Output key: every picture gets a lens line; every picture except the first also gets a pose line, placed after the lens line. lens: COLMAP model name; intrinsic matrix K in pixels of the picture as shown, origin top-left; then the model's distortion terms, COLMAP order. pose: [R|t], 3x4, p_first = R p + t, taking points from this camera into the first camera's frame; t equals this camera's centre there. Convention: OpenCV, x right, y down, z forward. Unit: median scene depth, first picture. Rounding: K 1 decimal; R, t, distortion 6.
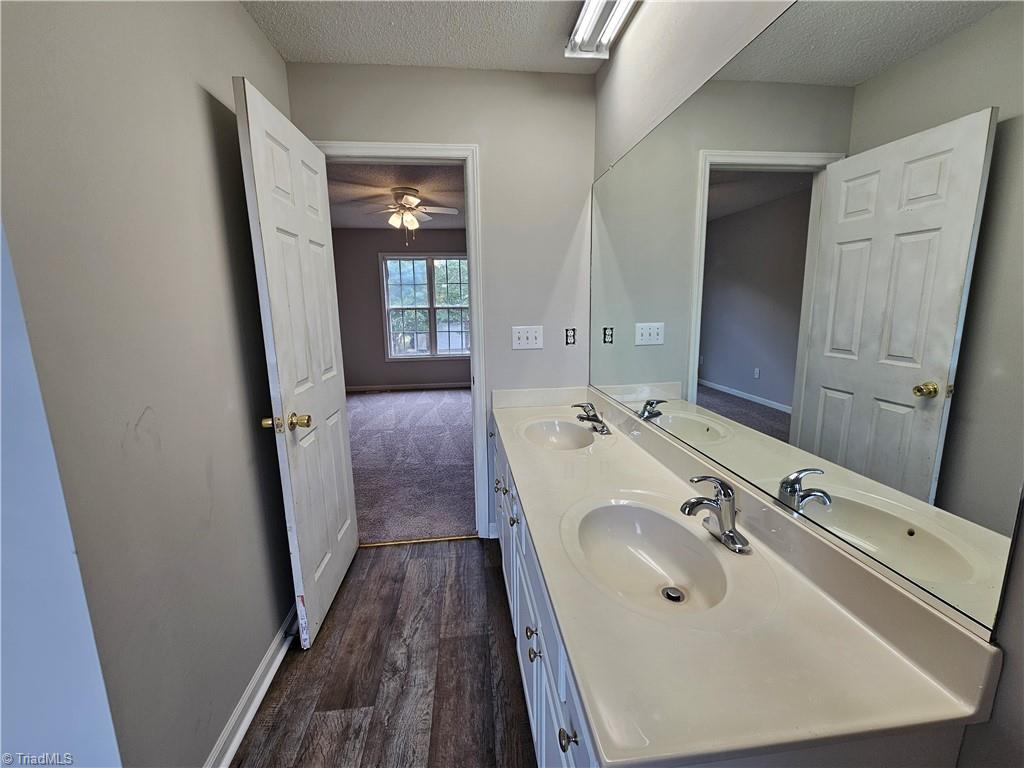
lens RADIAL K [[417.7, 0, 508.4], [0, 417.7, 379.8], [0, 0, 1]] dist [-0.002703, 0.000053]
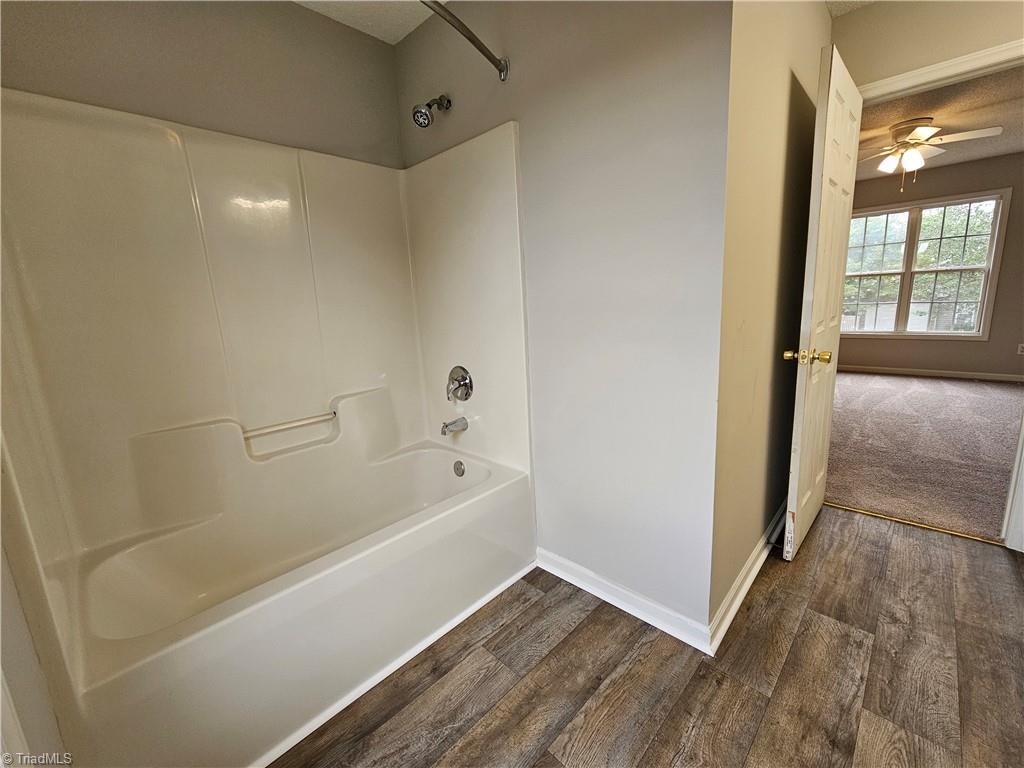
lens RADIAL K [[417.7, 0, 513.1], [0, 417.7, 379.4], [0, 0, 1]] dist [-0.002703, 0.000053]
pose [[0.644169, 0.127713, -0.754146, -0.107090], [-0.096878, 0.991644, 0.085182, 0.082955], [0.758723, 0.018188, 0.651159, -0.188860]]
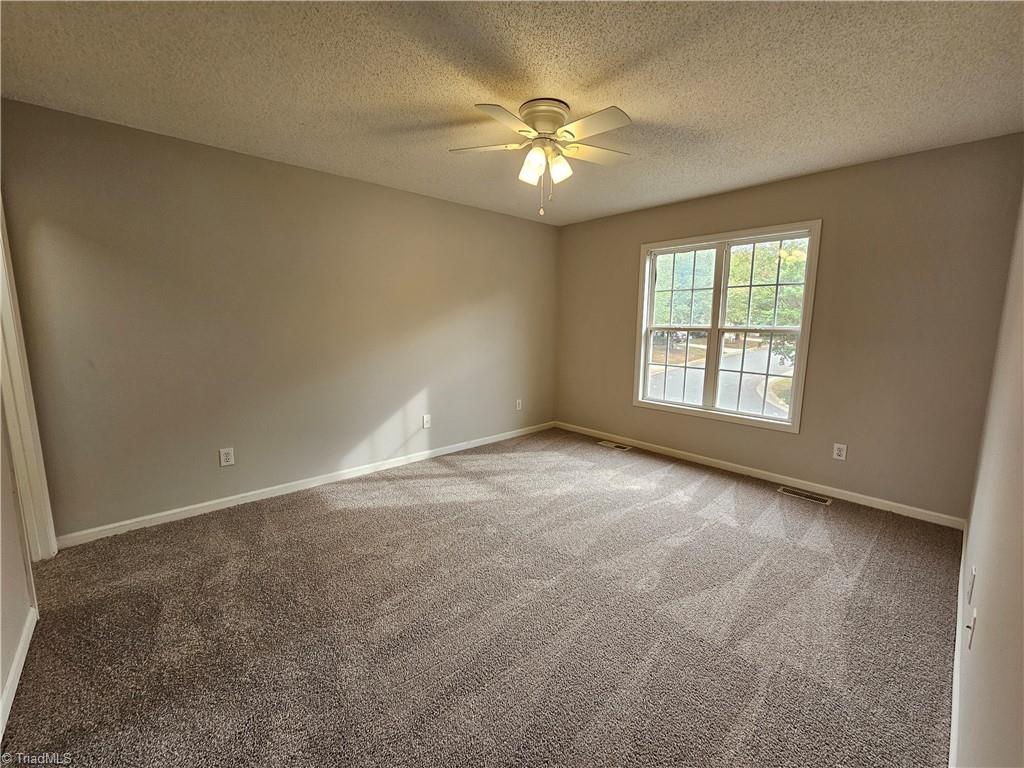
lens RADIAL K [[417.7, 0, 517.1], [0, 417.7, 382.5], [0, 0, 1]] dist [-0.002703, 0.000053]
pose [[0.591230, 0.137982, -0.794612, 0.311561], [-0.159939, 0.985747, 0.052170, -0.206918], [0.790485, 0.096245, 0.604872, 1.065844]]
